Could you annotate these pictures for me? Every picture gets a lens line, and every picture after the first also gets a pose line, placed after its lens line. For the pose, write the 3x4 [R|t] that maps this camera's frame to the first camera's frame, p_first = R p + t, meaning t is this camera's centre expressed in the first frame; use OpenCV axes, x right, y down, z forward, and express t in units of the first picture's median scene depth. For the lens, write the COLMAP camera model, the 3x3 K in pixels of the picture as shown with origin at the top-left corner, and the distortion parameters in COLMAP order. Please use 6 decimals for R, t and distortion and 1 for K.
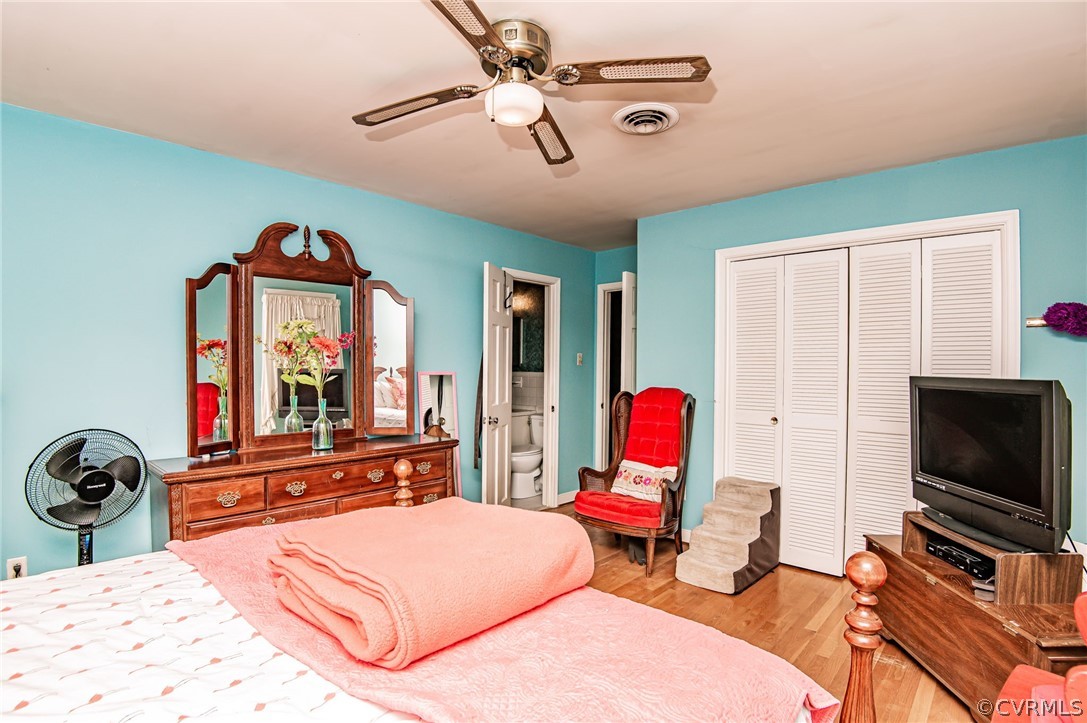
lens RADIAL K [[539.5, 0, 545.5], [0, 539.5, 367.8], [0, 0, 1]] dist [-0.032158, -0.001092]
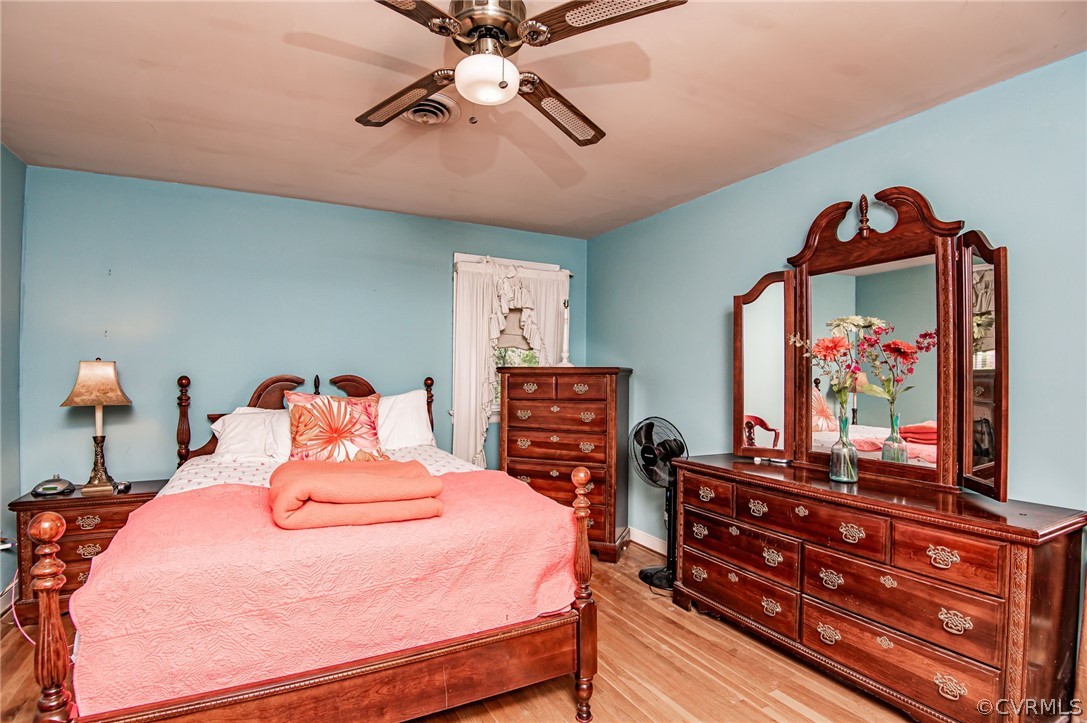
lens RADIAL K [[539.5, 0, 542.6], [0, 539.5, 365.3], [0, 0, 1]] dist [-0.032158, -0.001092]
pose [[-0.331957, -0.016795, -0.943145, 0.458554], [-0.006425, 0.999859, -0.015544, -0.000940], [0.943273, 0.000900, -0.332018, 0.843293]]
